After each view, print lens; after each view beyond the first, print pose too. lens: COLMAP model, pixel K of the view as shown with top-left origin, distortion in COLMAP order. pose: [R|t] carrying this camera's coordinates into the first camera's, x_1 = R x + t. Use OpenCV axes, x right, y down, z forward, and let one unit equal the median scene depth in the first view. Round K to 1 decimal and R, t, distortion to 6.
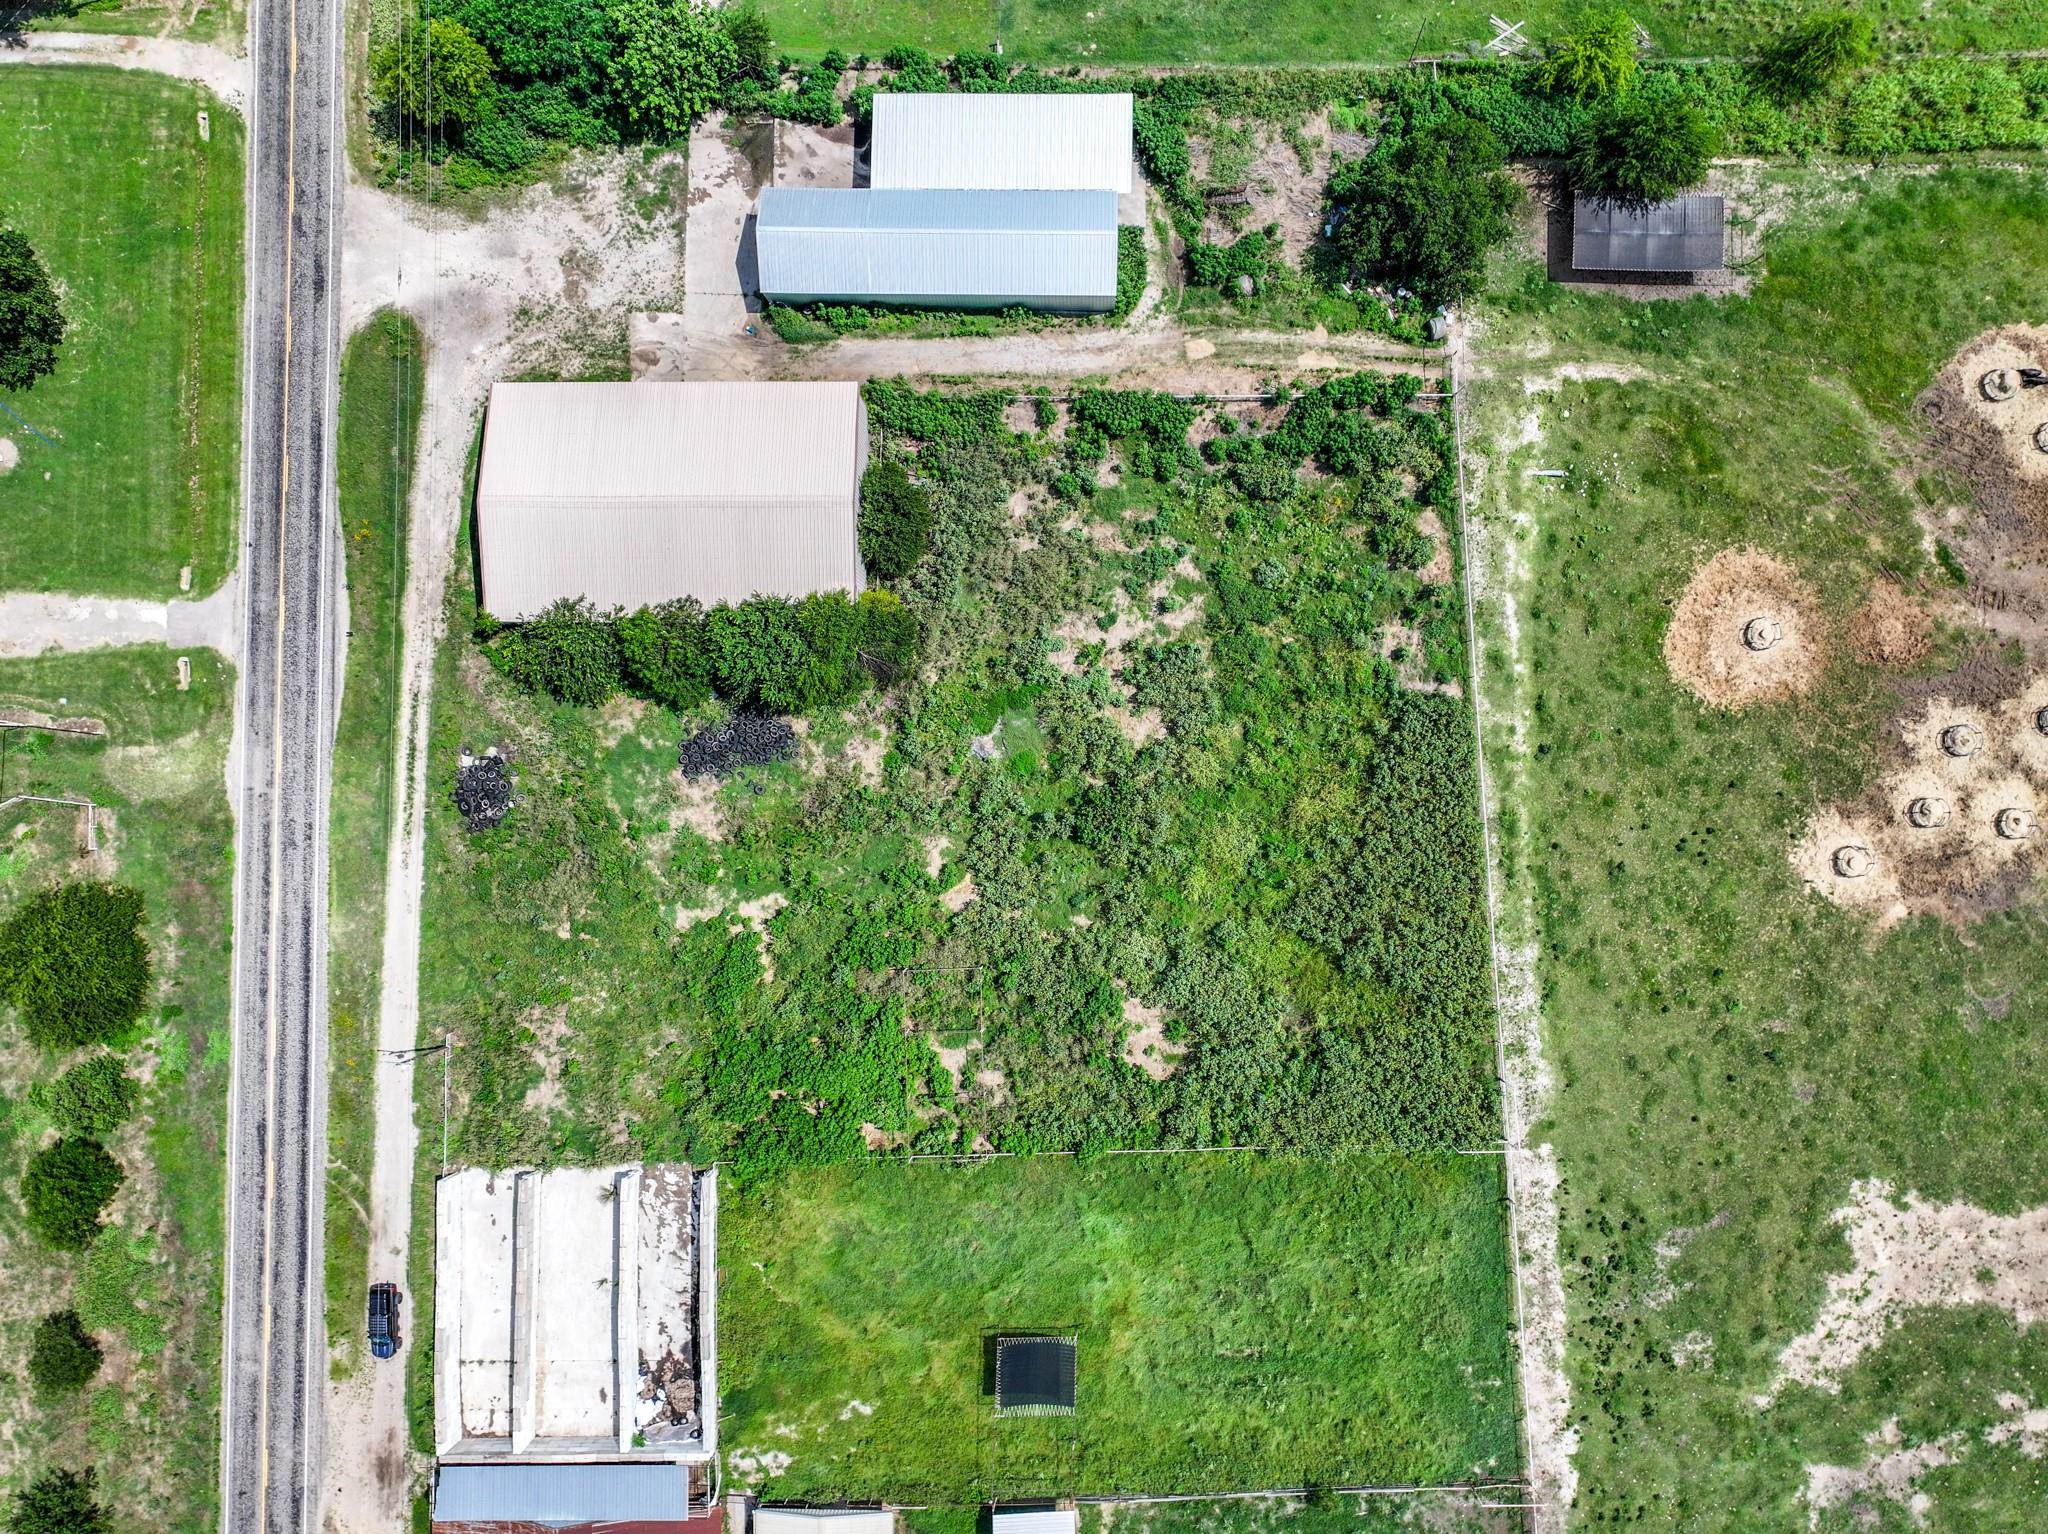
lens RADIAL K [[1442.6, 0, 1038.9], [0, 1442.6, 766.2], [0, 0, 1]] dist [-0.010991, 0.024195]
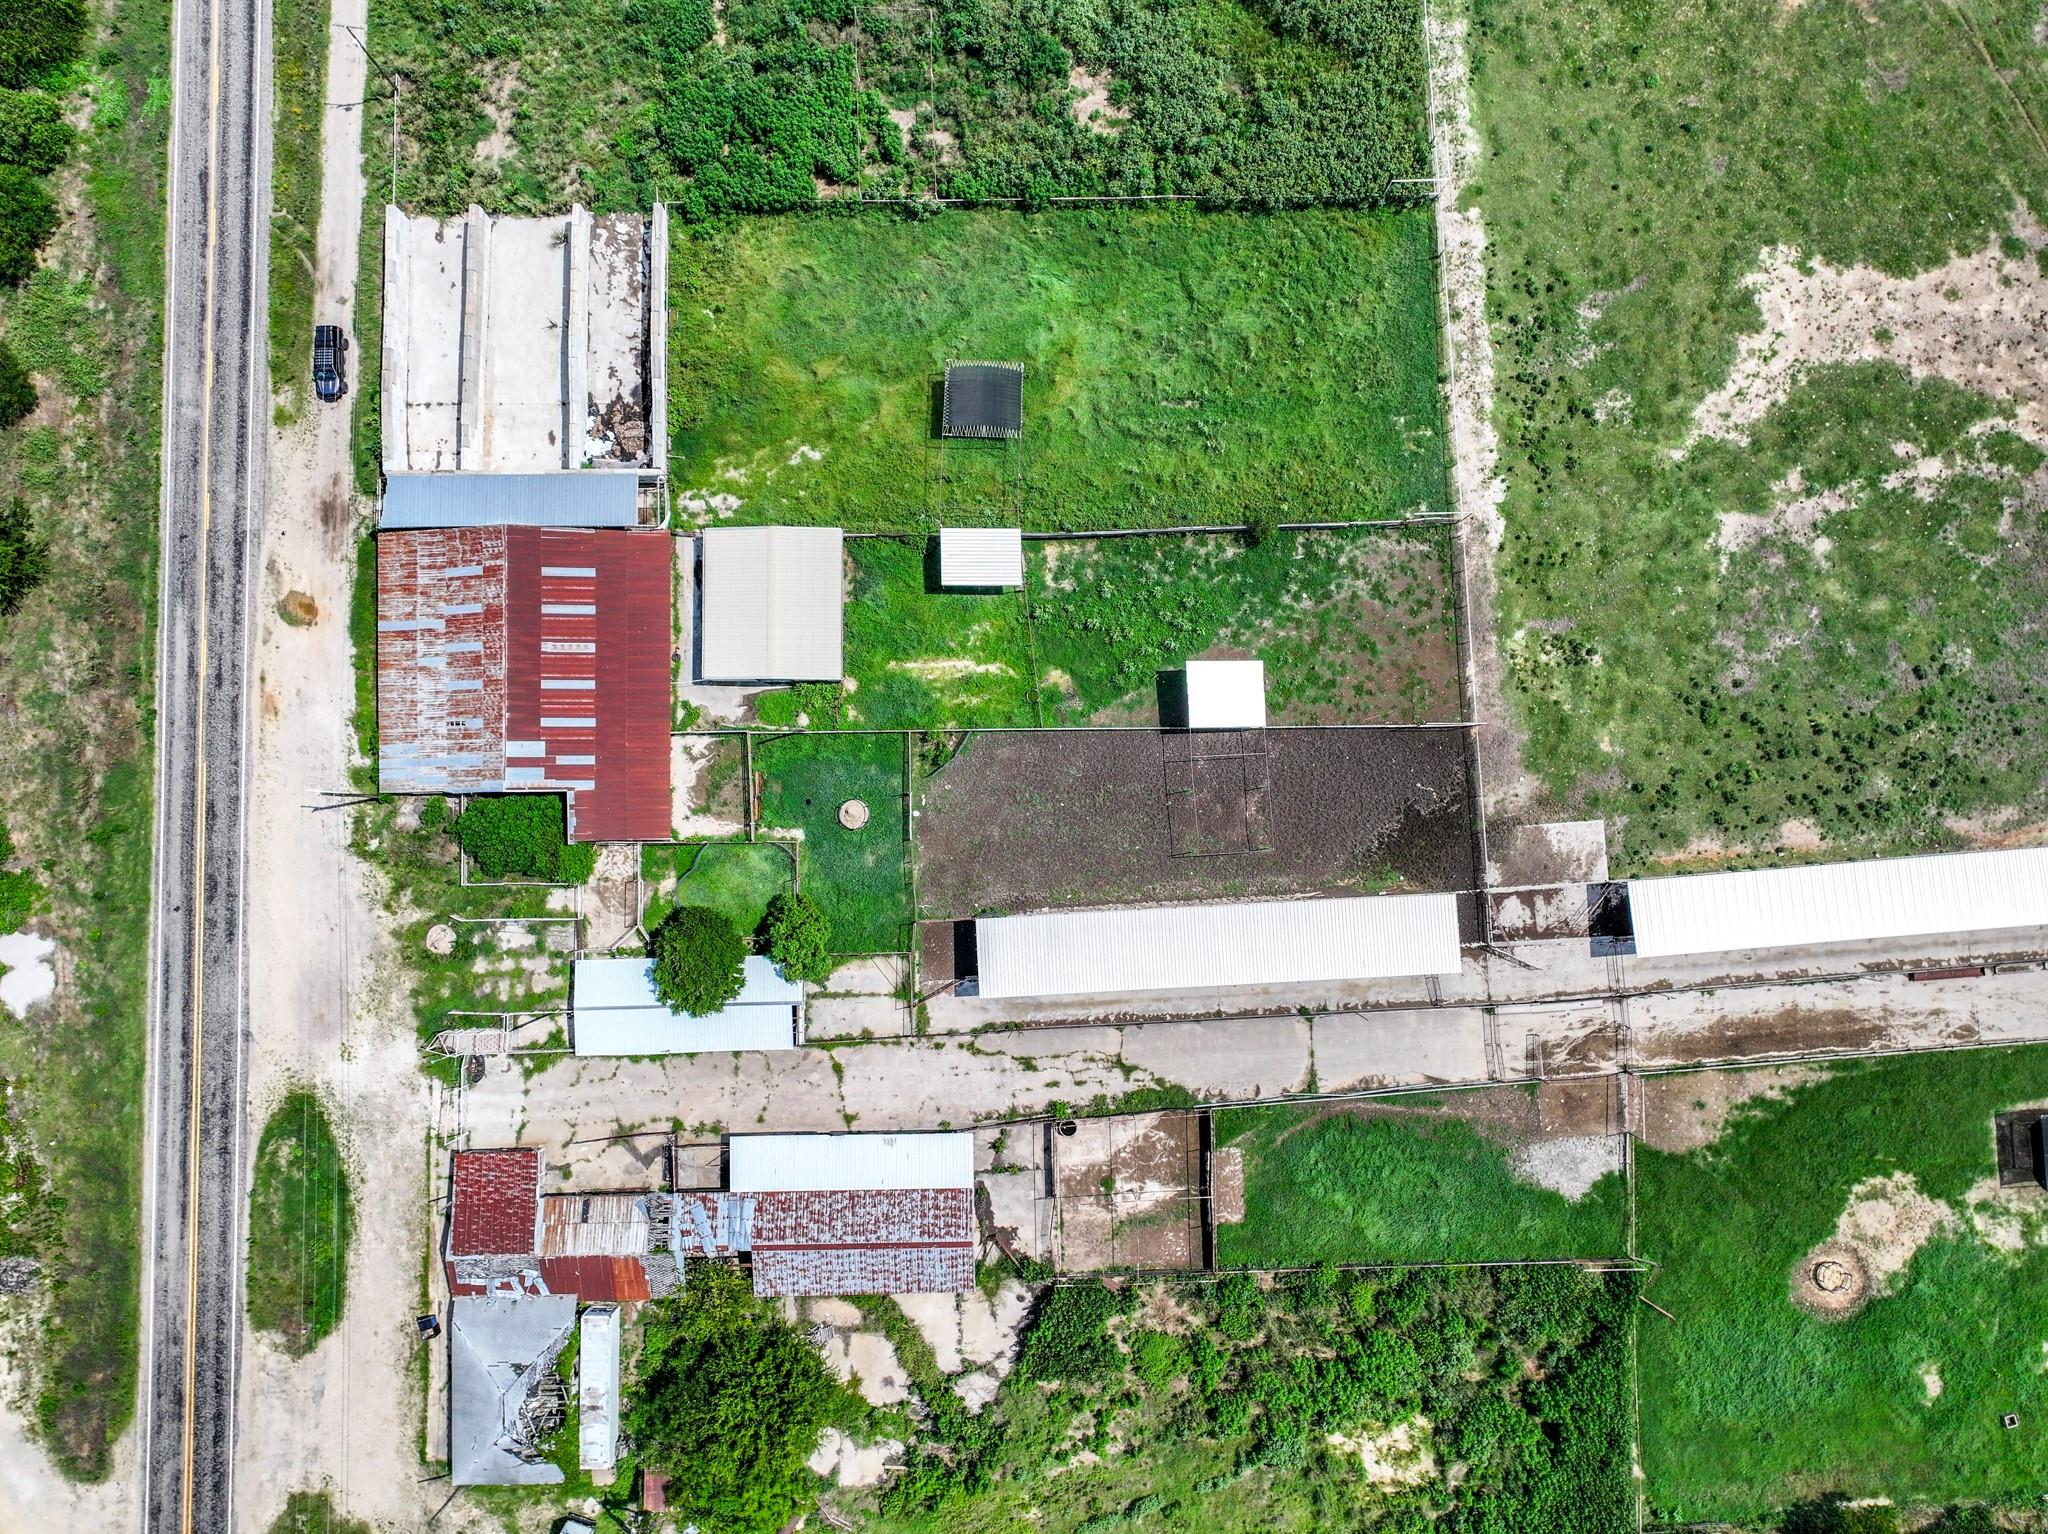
lens RADIAL K [[1442.6, 0, 1038.9], [0, 1442.6, 766.2], [0, 0, 1]] dist [-0.010991, 0.024195]
pose [[0.998741, 0.004417, 0.049971, -0.012407], [-0.003851, 0.999927, -0.011435, 0.676591], [-0.050018, 0.011229, 0.998685, -0.018338]]
